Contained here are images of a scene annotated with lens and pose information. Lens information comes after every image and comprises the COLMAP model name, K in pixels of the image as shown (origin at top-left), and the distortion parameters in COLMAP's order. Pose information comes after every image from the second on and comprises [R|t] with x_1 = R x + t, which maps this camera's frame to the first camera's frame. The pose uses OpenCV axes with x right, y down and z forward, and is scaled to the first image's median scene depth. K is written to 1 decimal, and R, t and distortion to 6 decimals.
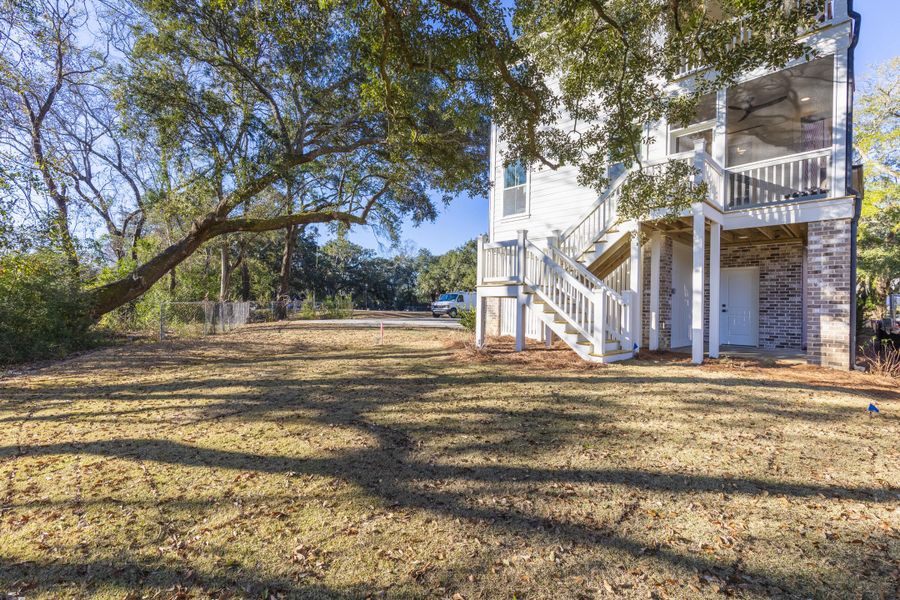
lens RADIAL K [[409.7, 0, 448.5], [0, 409.7, 301.8], [0, 0, 1]] dist [0.002613, -0.001057]
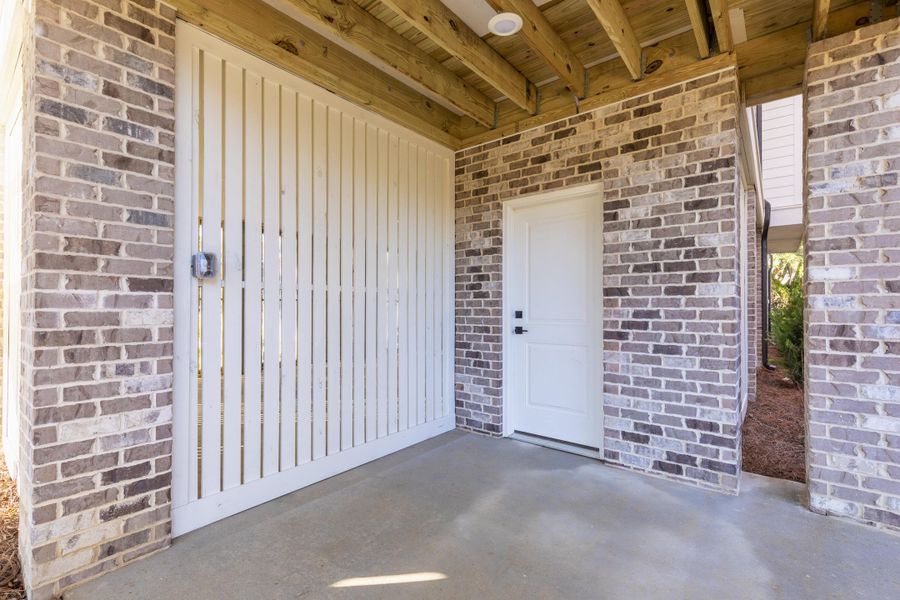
lens RADIAL K [[409.7, 0, 450.4], [0, 409.7, 301.1], [0, 0, 1]] dist [0.002613, -0.001057]
pose [[0.986135, -0.006801, 0.165808, 0.608779], [0.008525, 0.999917, -0.009690, 0.001135], [-0.165728, 0.010970, 0.986111, 0.738985]]
